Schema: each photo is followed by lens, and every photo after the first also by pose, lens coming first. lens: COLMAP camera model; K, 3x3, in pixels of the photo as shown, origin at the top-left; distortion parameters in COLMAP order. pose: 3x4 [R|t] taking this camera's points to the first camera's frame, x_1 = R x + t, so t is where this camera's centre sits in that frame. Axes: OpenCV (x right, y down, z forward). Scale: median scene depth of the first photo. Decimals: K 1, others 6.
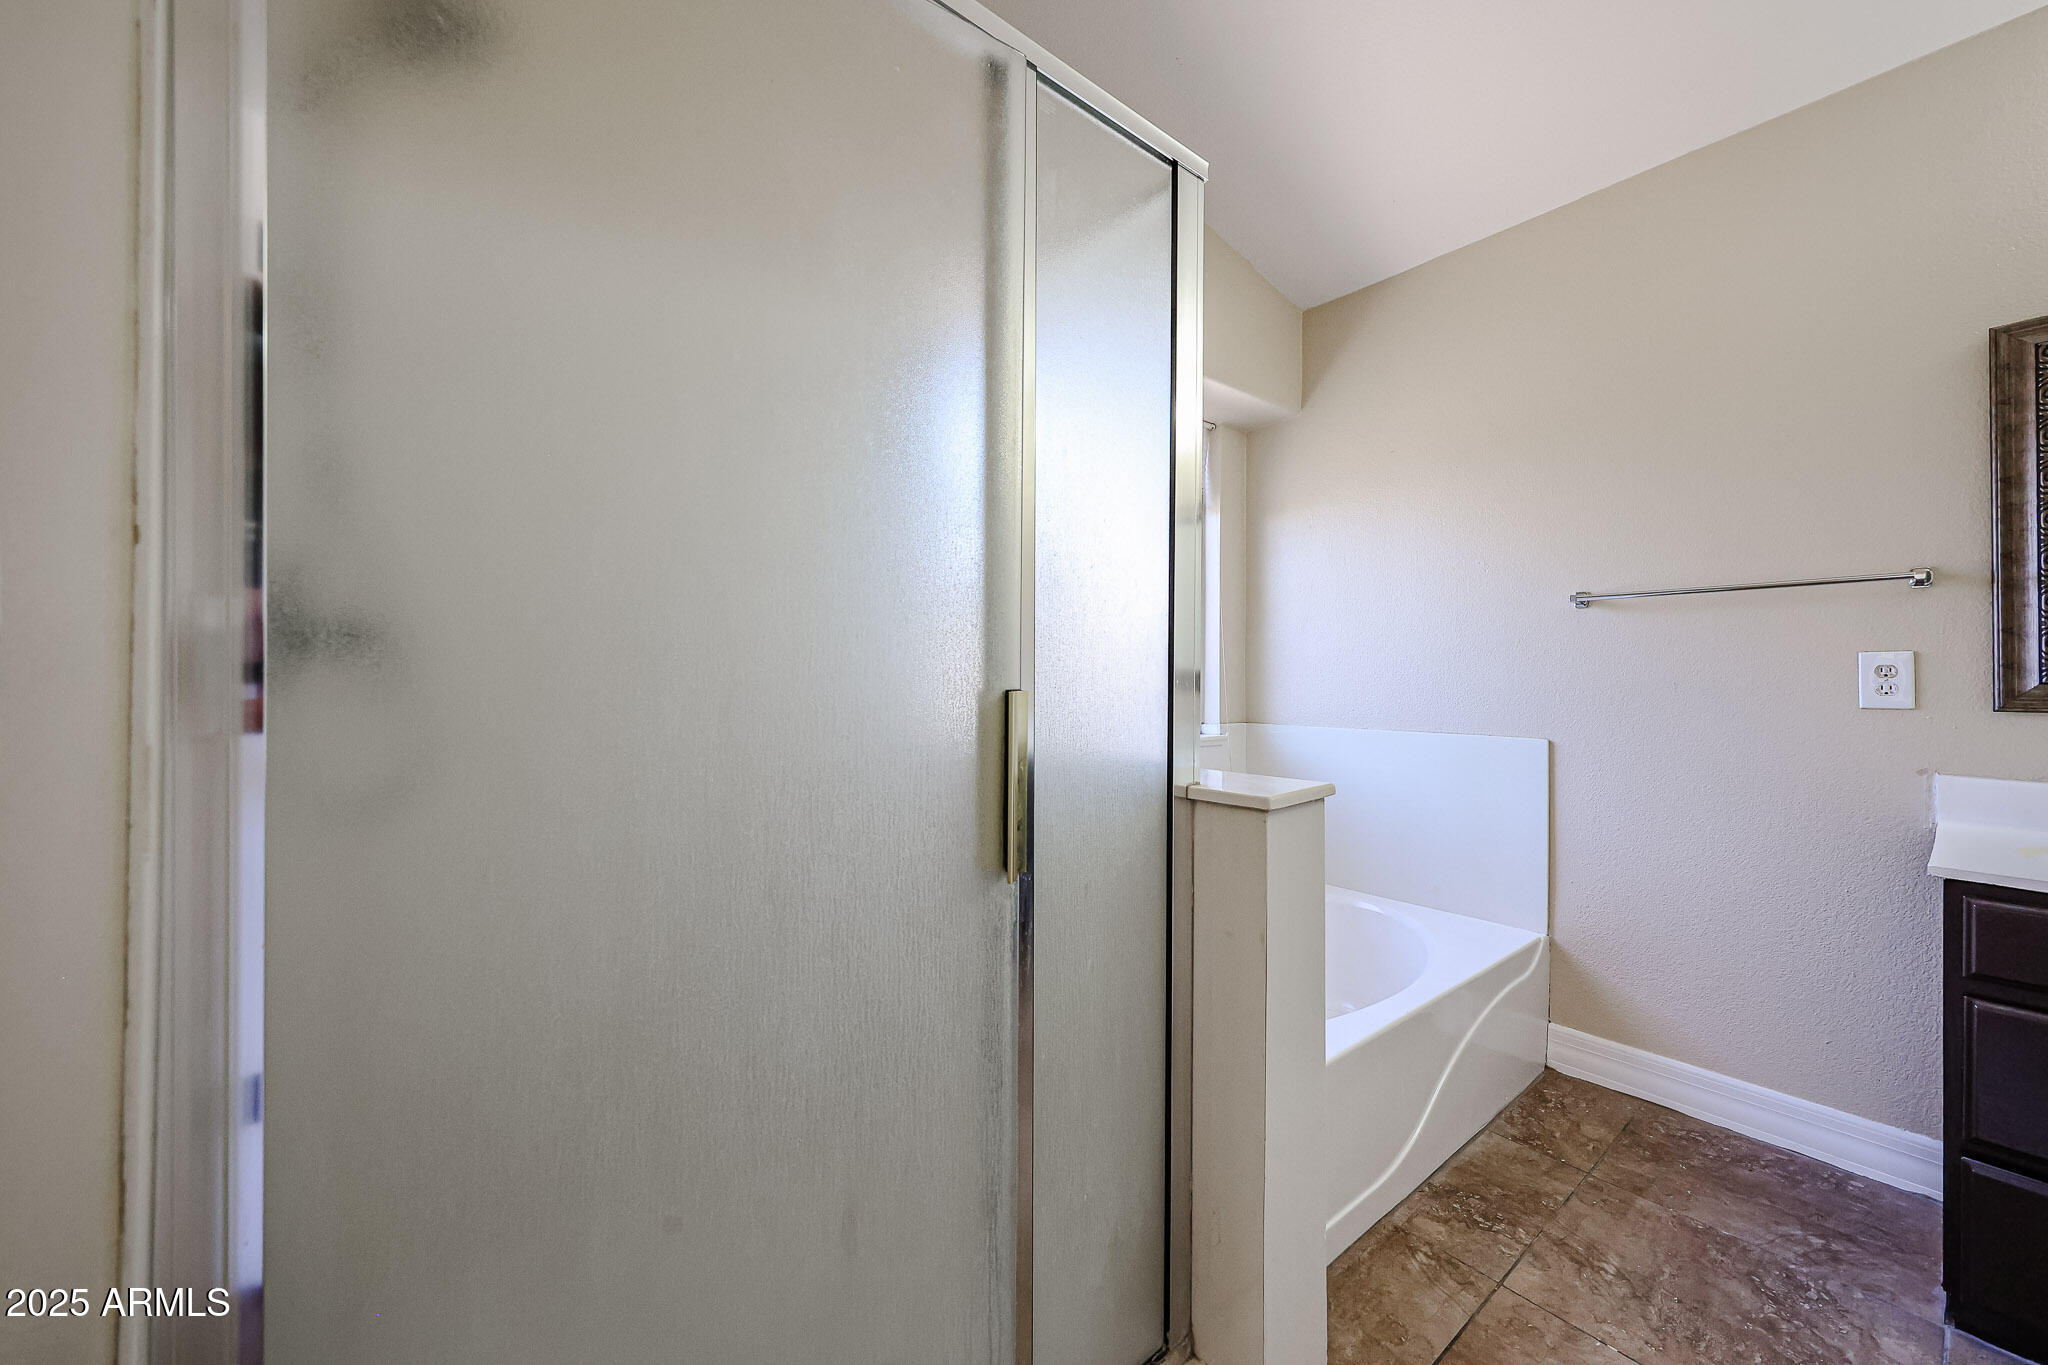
lens RADIAL K [[764.0, 0, 1025.7], [0, 764.0, 680.8], [0, 0, 1]] dist [0.001329, -0.000486]
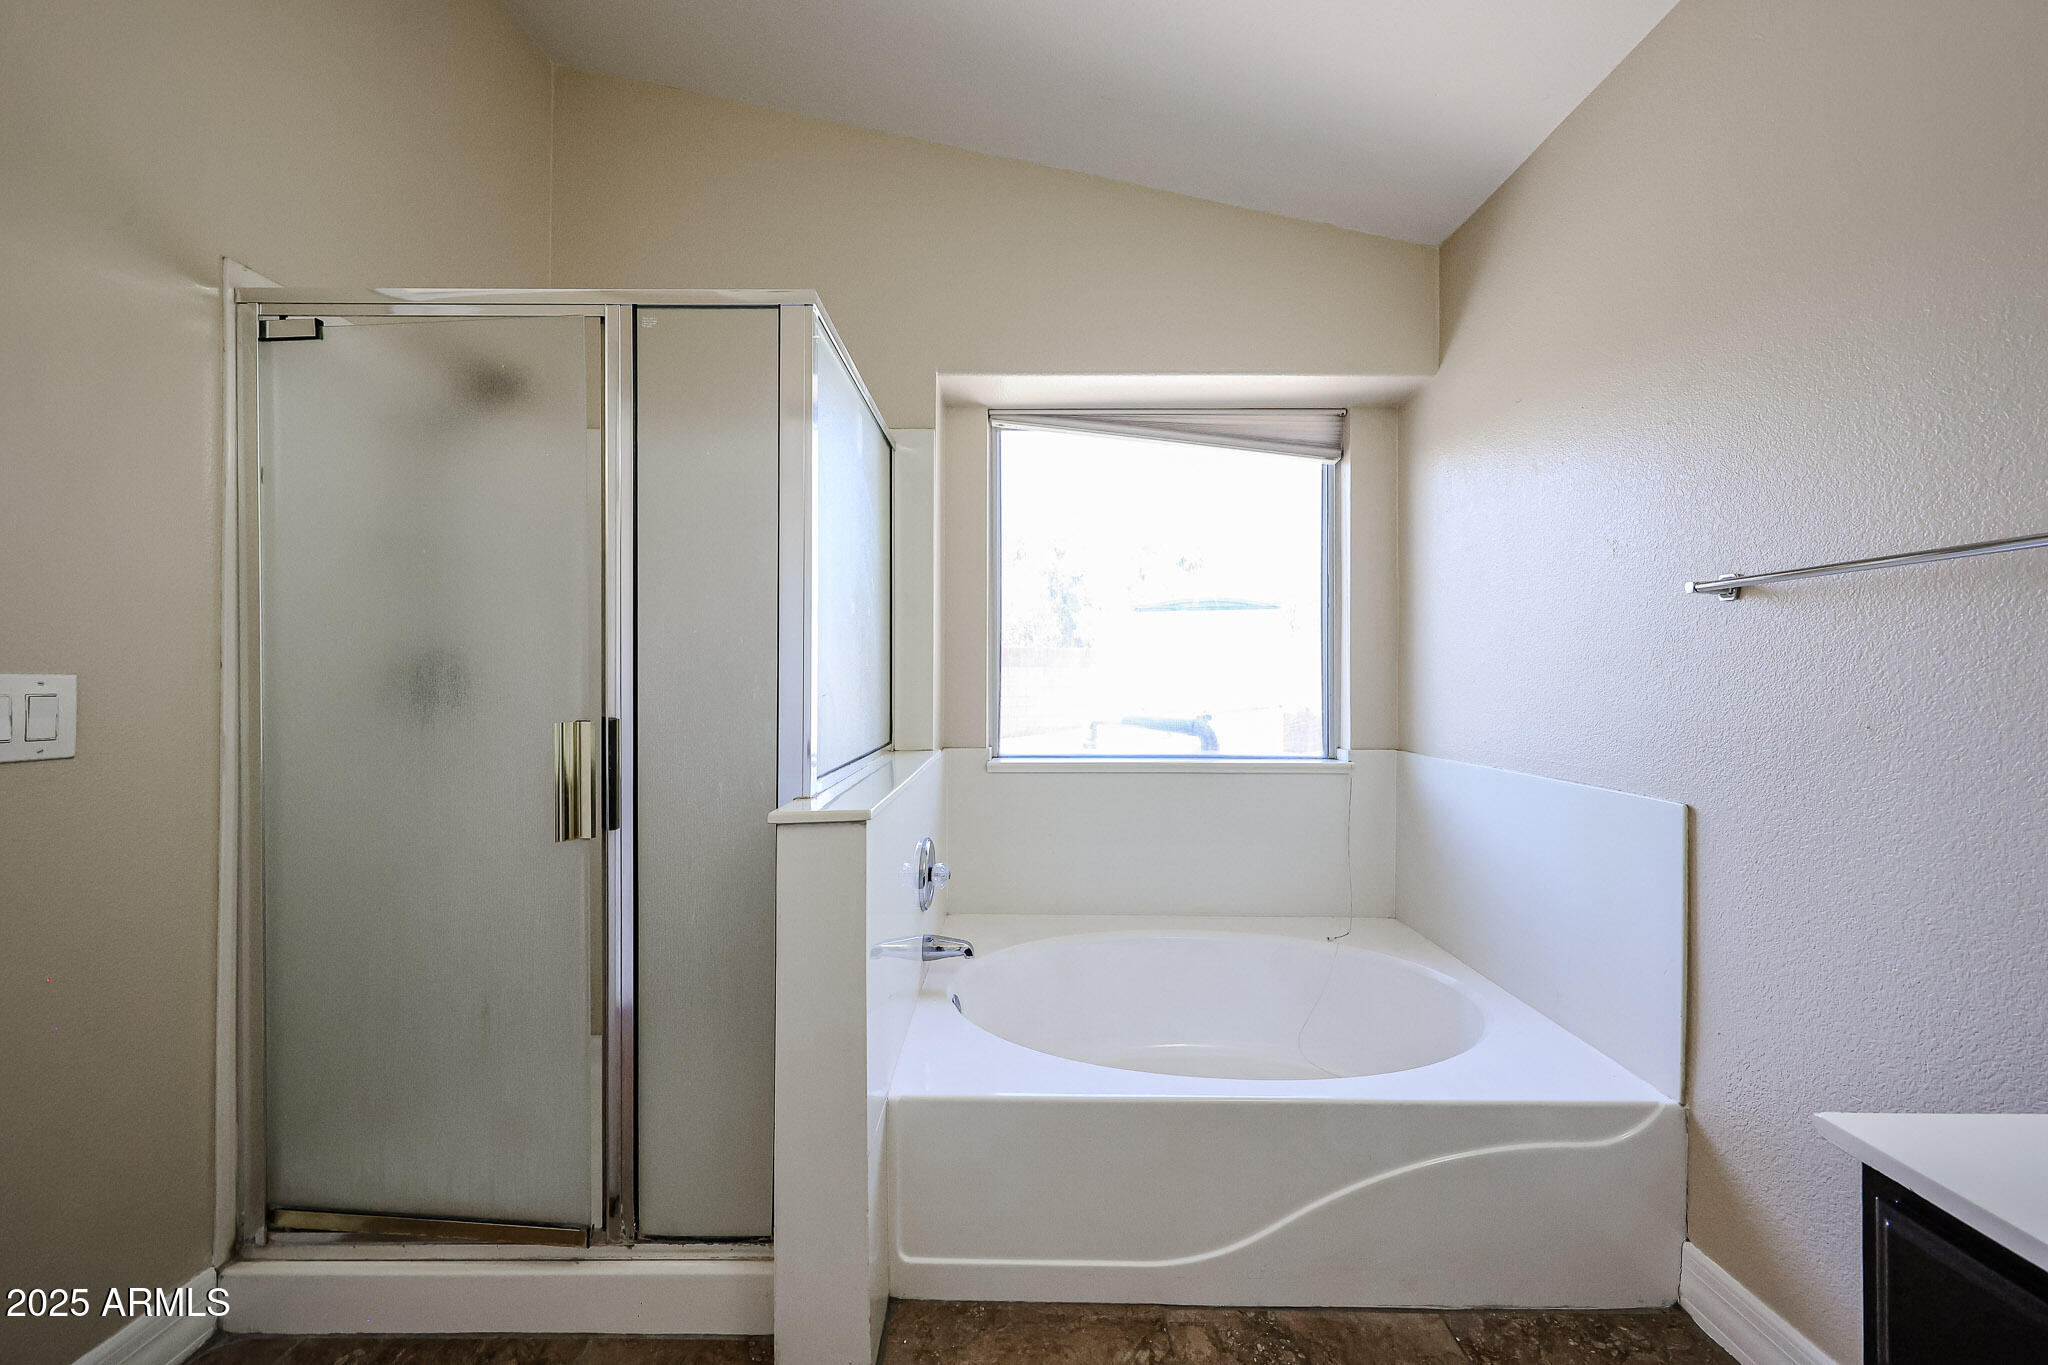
lens RADIAL K [[705.1, 0, 1018.9], [0, 705.1, 678.6], [0, 0, 1]] dist [-0.002619, -0.000095]
pose [[0.769852, -0.002166, -0.638218, 0.652377], [-0.000867, 0.999990, -0.004439, -0.027481], [0.638222, 0.003971, 0.769842, 0.185547]]
